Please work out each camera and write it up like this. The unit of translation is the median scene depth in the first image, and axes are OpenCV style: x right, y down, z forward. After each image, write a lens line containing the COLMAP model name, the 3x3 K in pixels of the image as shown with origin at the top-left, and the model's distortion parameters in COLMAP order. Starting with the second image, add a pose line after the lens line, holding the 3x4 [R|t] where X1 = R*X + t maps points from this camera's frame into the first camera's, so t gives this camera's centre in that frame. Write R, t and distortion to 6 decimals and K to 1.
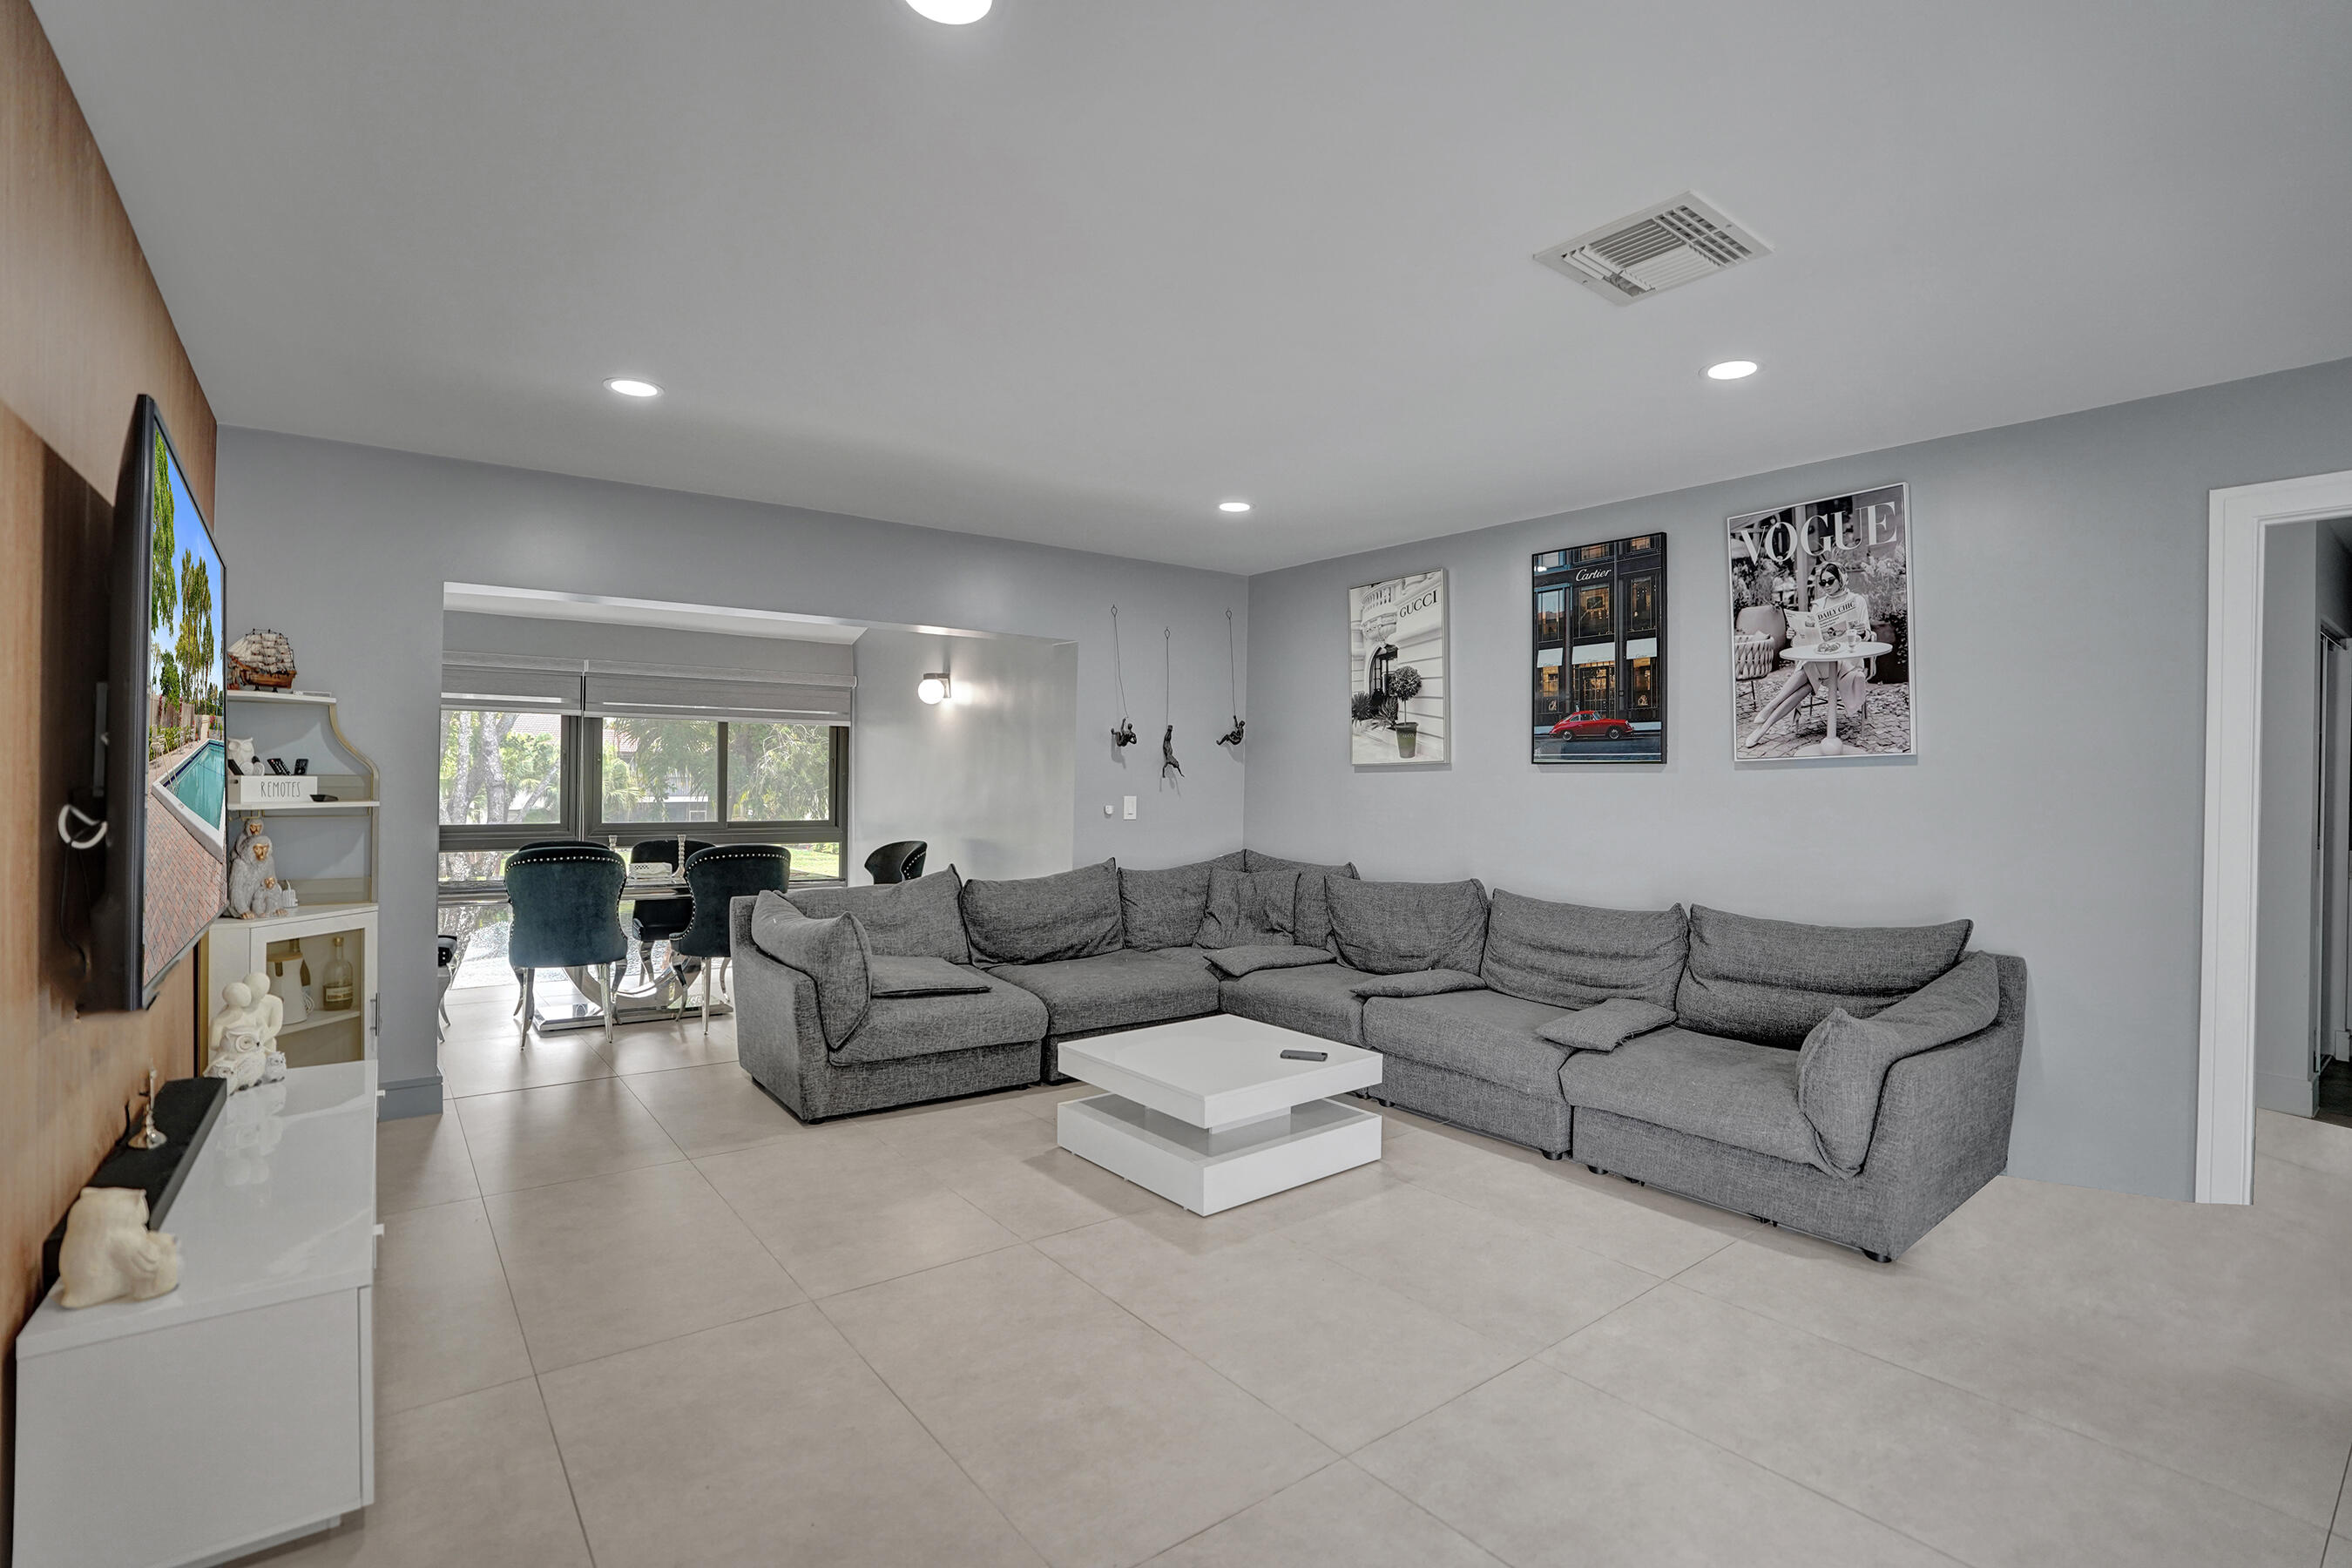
lens RADIAL K [[1097.9, 0, 1188.1], [0, 1097.9, 778.8], [0, 0, 1]] dist [-0.063813, 0.022763]
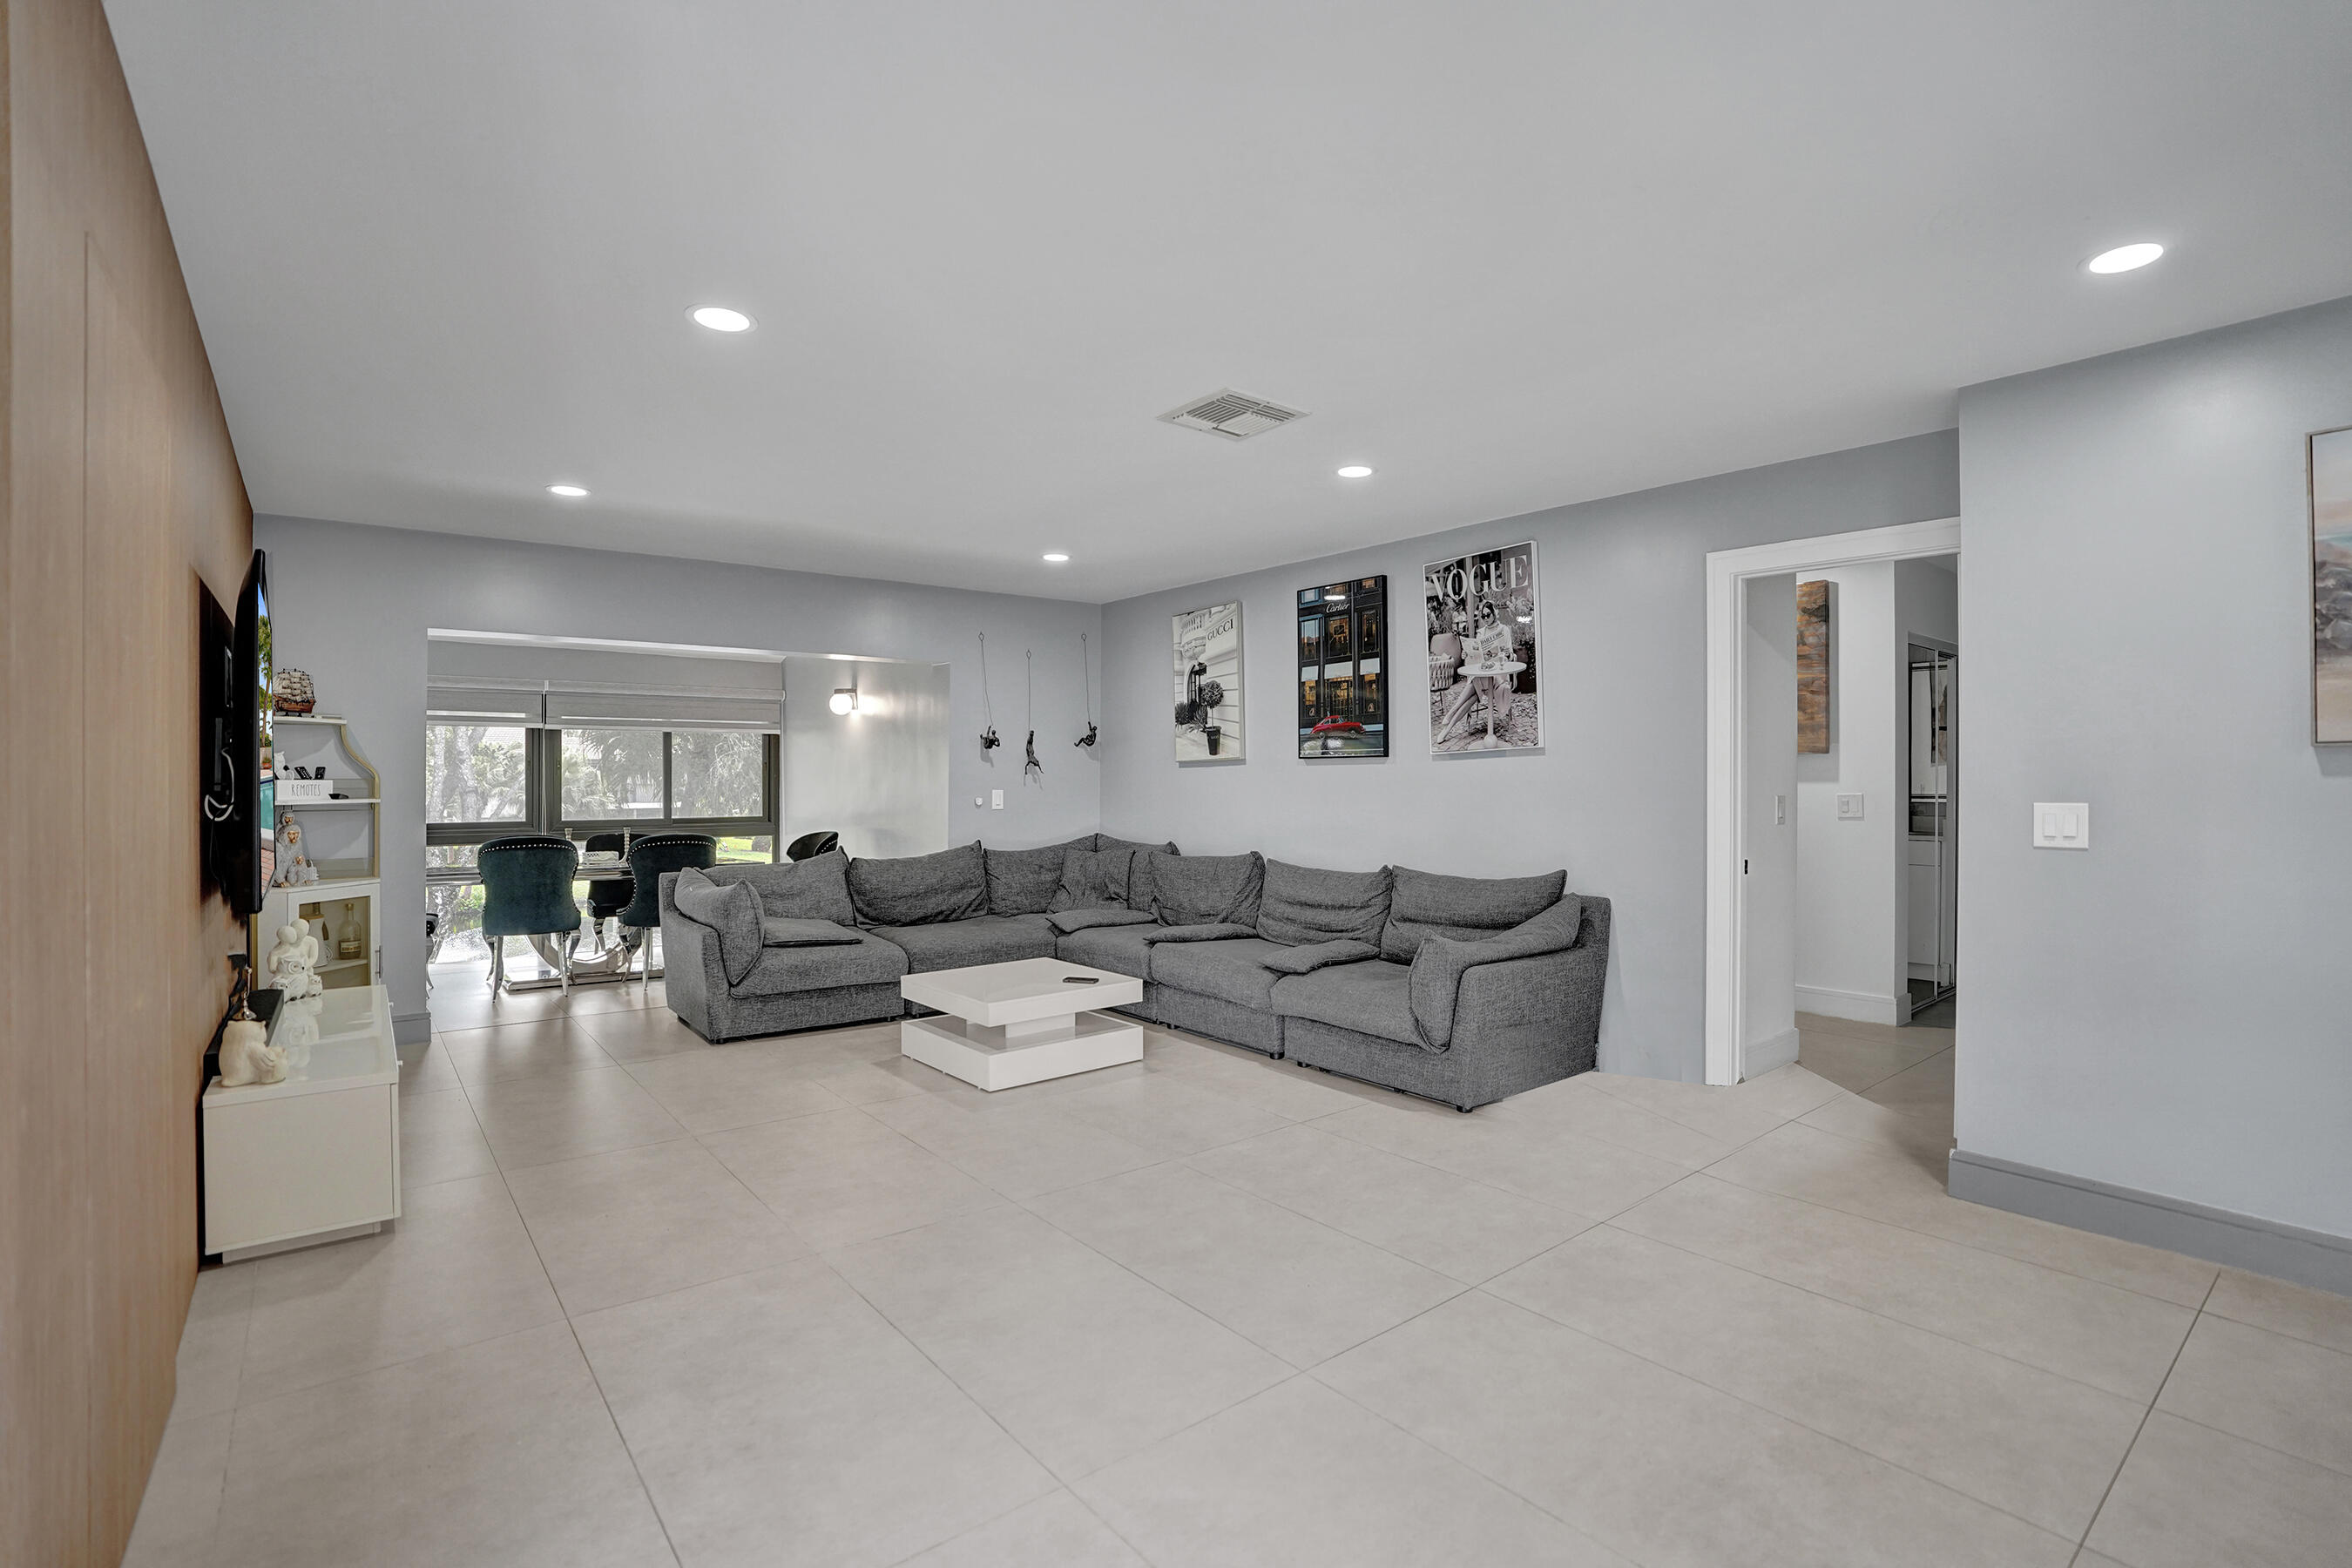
lens RADIAL K [[1097.9, 0, 1179.7], [0, 1097.9, 776.7], [0, 0, 1]] dist [-0.063813, 0.022763]
pose [[0.999821, -0.013563, 0.013179, 0.194314], [0.013588, 0.999906, -0.001819, 0.009056], [-0.013153, 0.001998, 0.999911, -0.304263]]
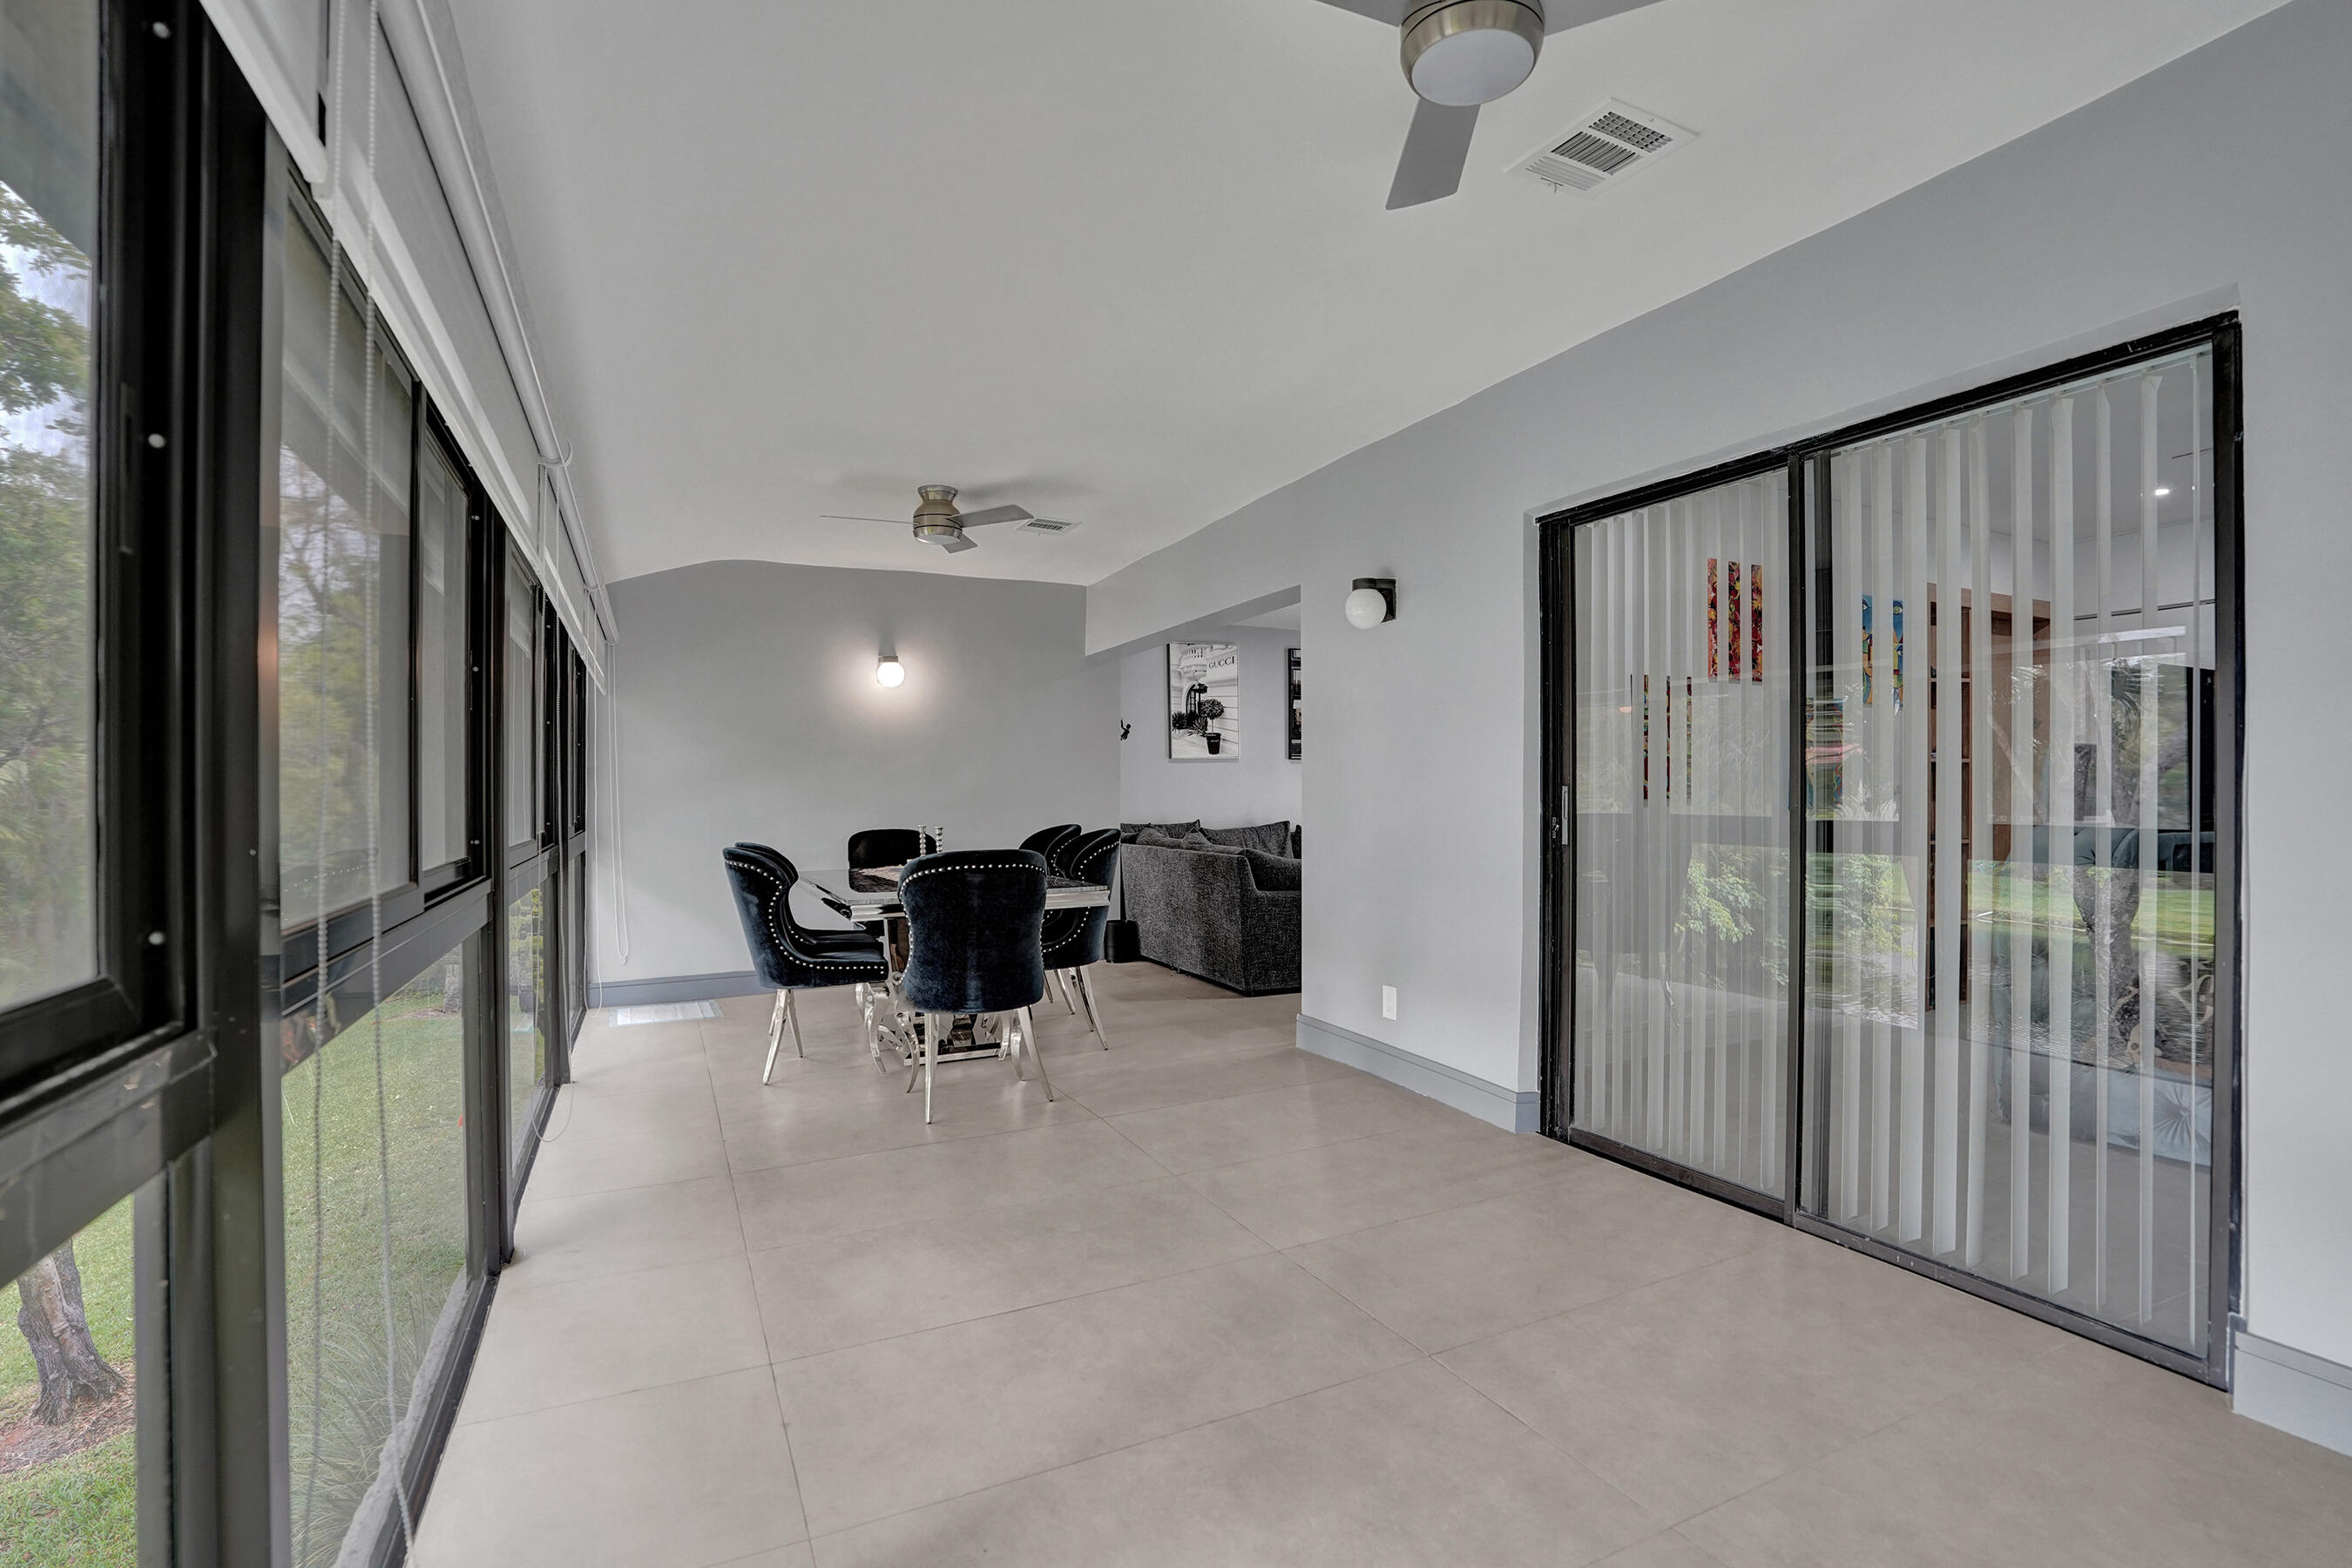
lens RADIAL K [[1097.9, 0, 1195.6], [0, 1097.9, 782.3], [0, 0, 1]] dist [-0.063813, 0.022763]
pose [[0.197616, -0.023837, 0.979990, -1.913187], [0.002862, 0.999714, 0.023739, -0.021652], [-0.980275, -0.001886, 0.197628, 0.941704]]
